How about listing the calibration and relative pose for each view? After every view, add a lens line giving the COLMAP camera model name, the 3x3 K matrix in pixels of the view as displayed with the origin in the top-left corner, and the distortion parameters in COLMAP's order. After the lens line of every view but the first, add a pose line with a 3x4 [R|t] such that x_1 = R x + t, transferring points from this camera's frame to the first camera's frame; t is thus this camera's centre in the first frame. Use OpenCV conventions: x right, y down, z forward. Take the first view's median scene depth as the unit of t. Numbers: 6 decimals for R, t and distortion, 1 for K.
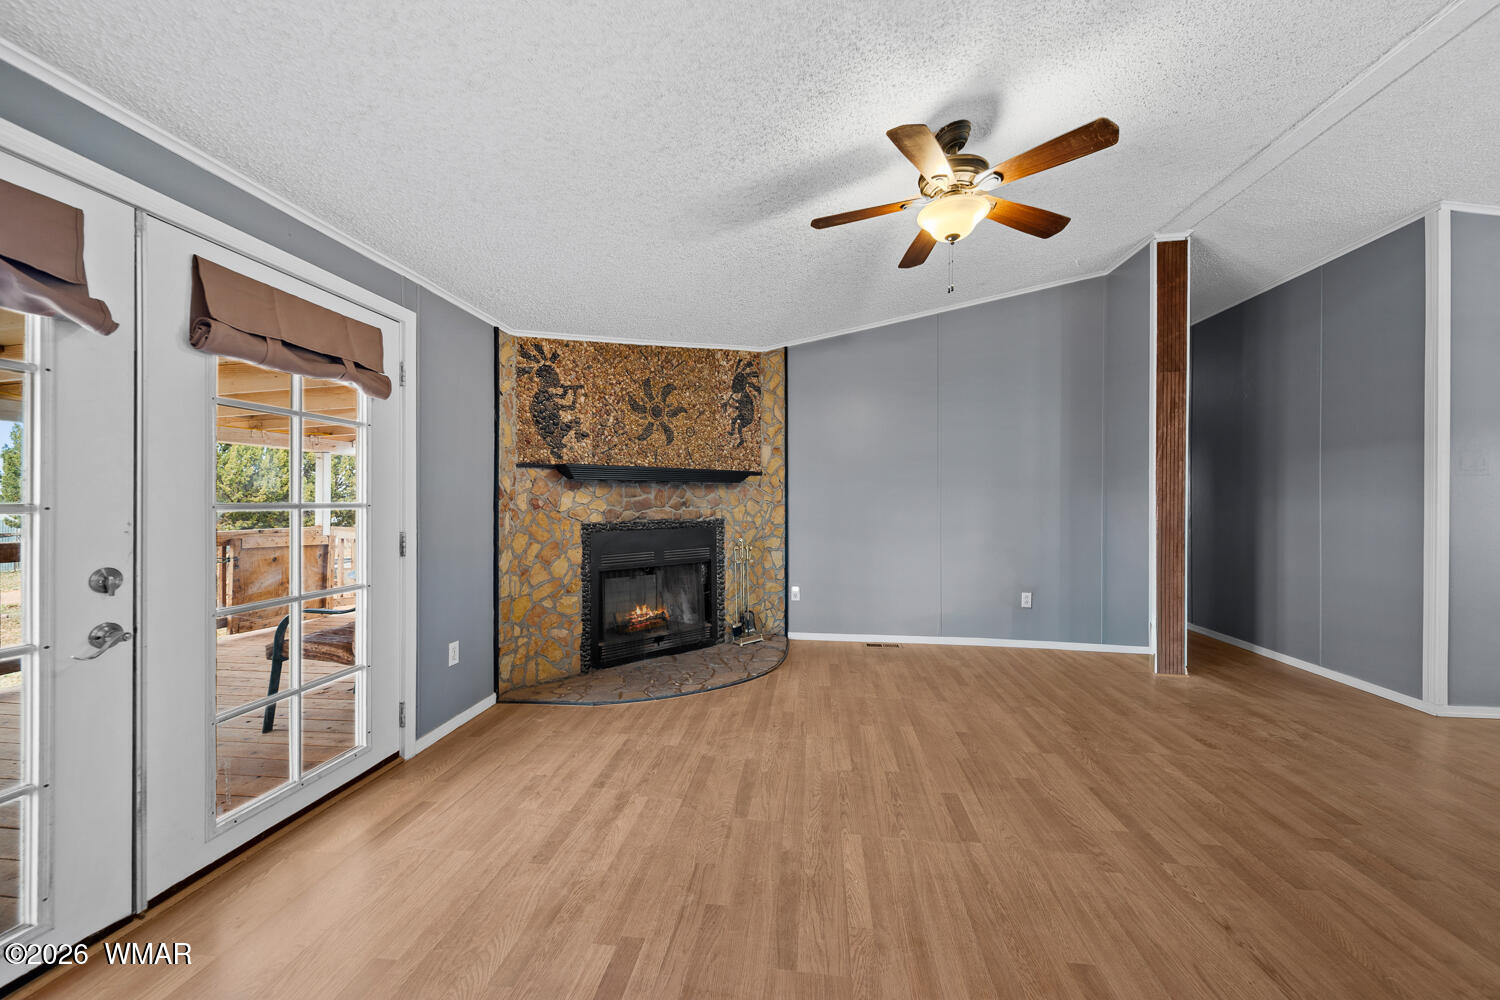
lens RADIAL K [[543.9, 0, 752.1], [0, 543.9, 504.2], [0, 0, 1]] dist [0.008229, -0.001110]
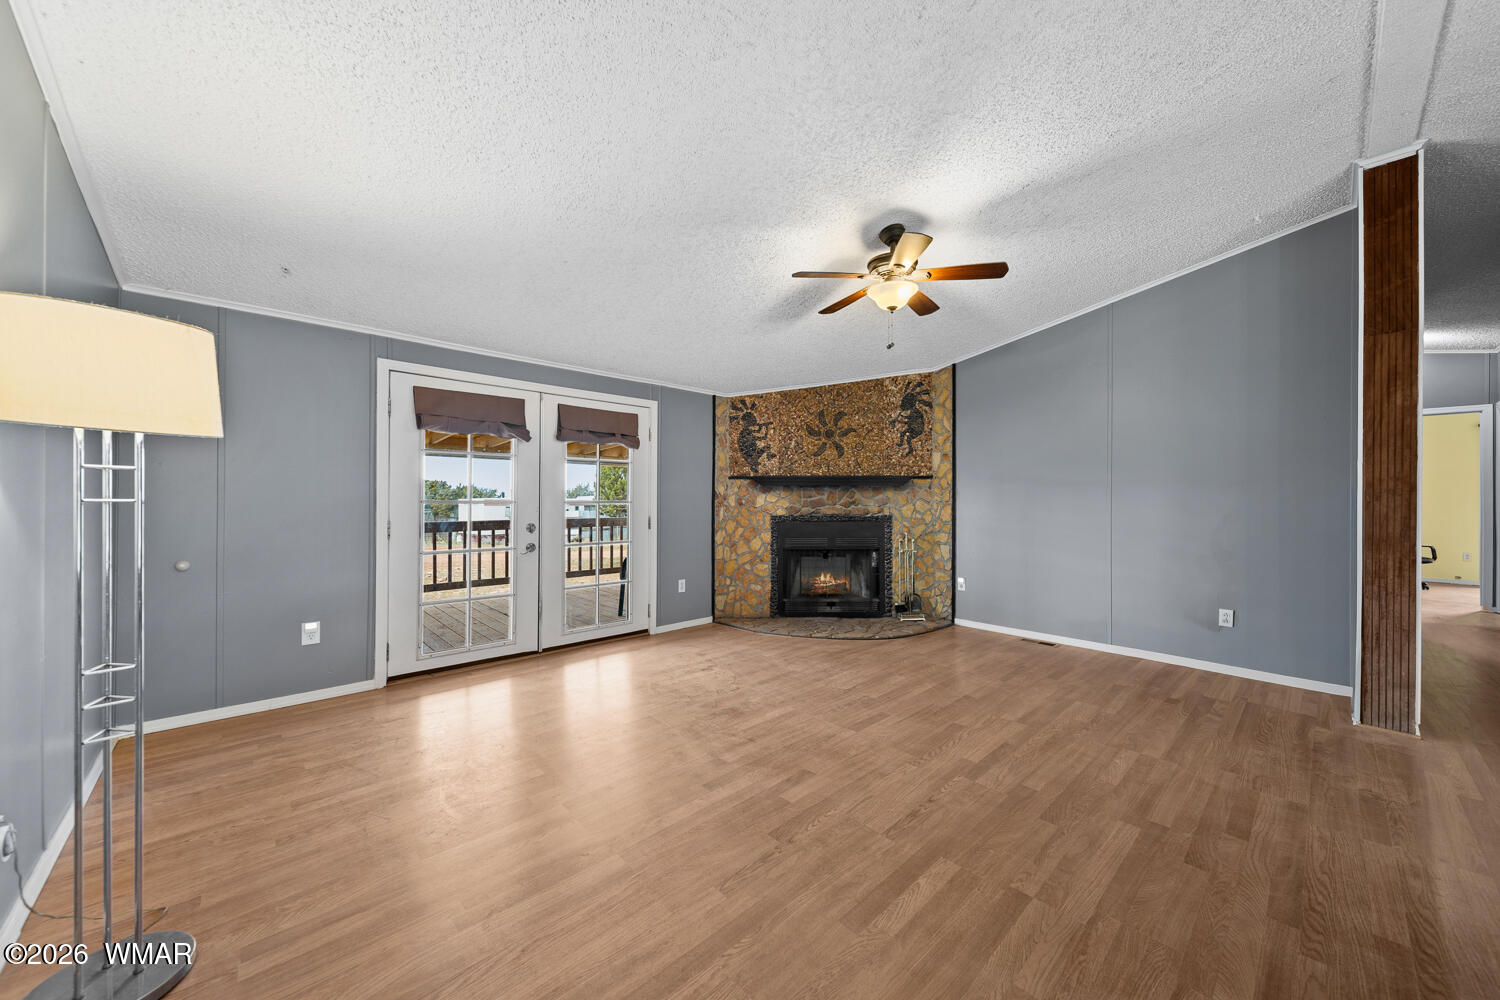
lens RADIAL K [[543.9, 0, 751.0], [0, 543.9, 500.5], [0, 0, 1]] dist [0.008229, -0.001110]
pose [[0.764885, 0.002903, -0.644160, 0.610602], [-0.006795, 0.999971, -0.003562, 0.000166], [0.644130, 0.007102, 0.764883, -0.168765]]
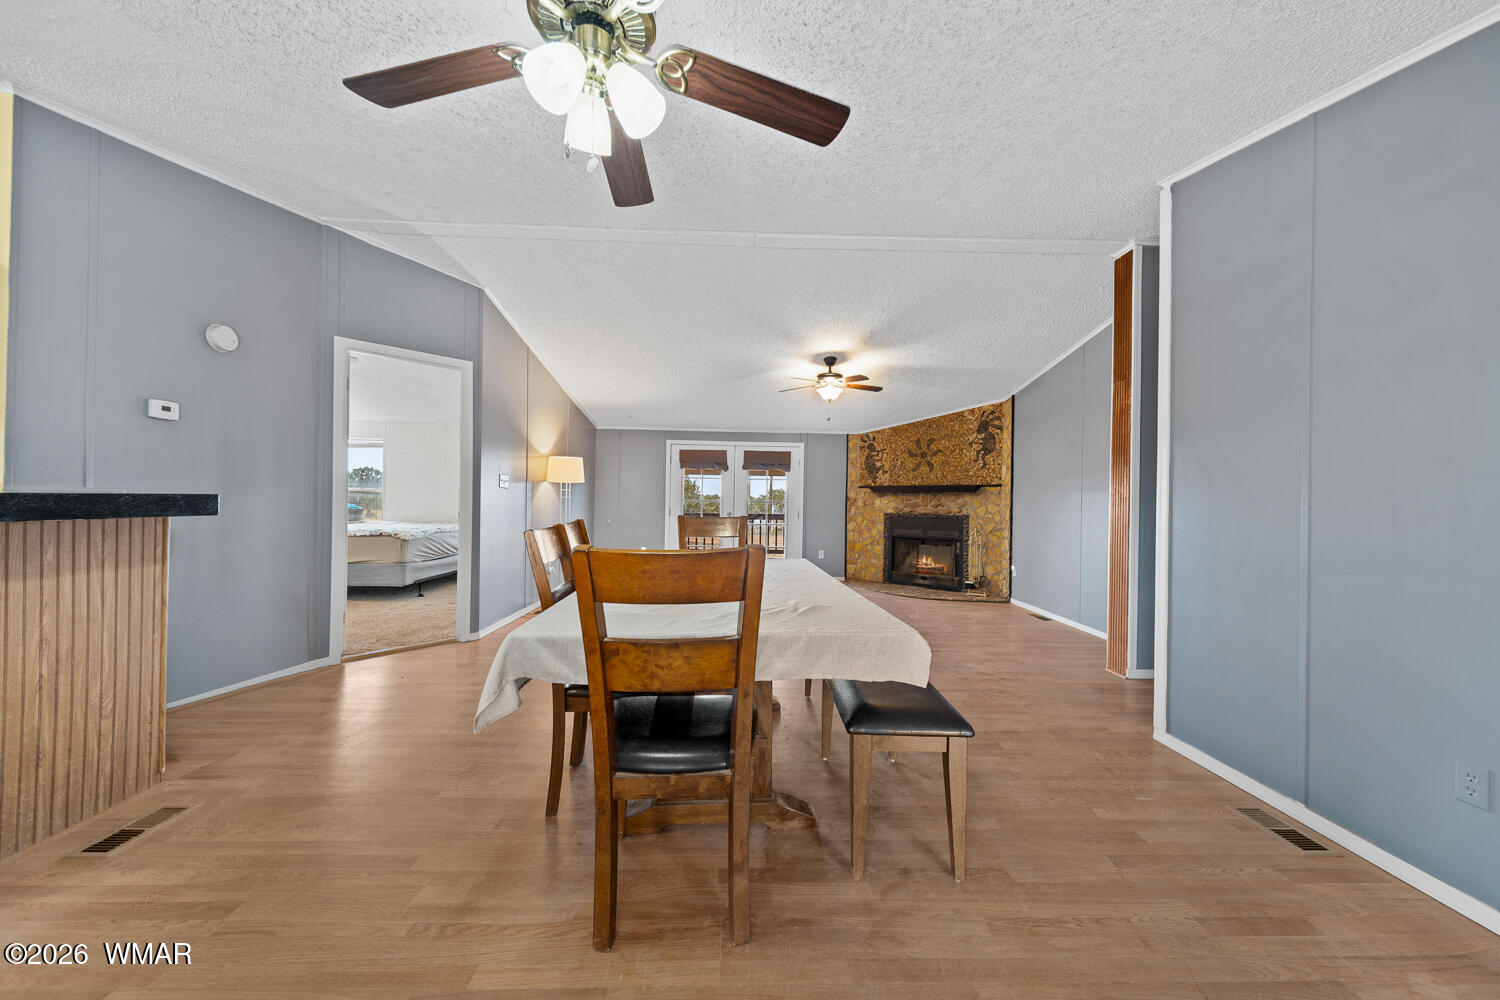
lens RADIAL K [[543.9, 0, 742.6], [0, 543.9, 500.2], [0, 0, 1]] dist [0.008229, -0.001110]
pose [[0.131158, 0.000843, -0.991361, 1.789495], [-0.021074, 0.999776, -0.001938, 0.001262], [0.991138, 0.021146, 0.131146, 0.165101]]
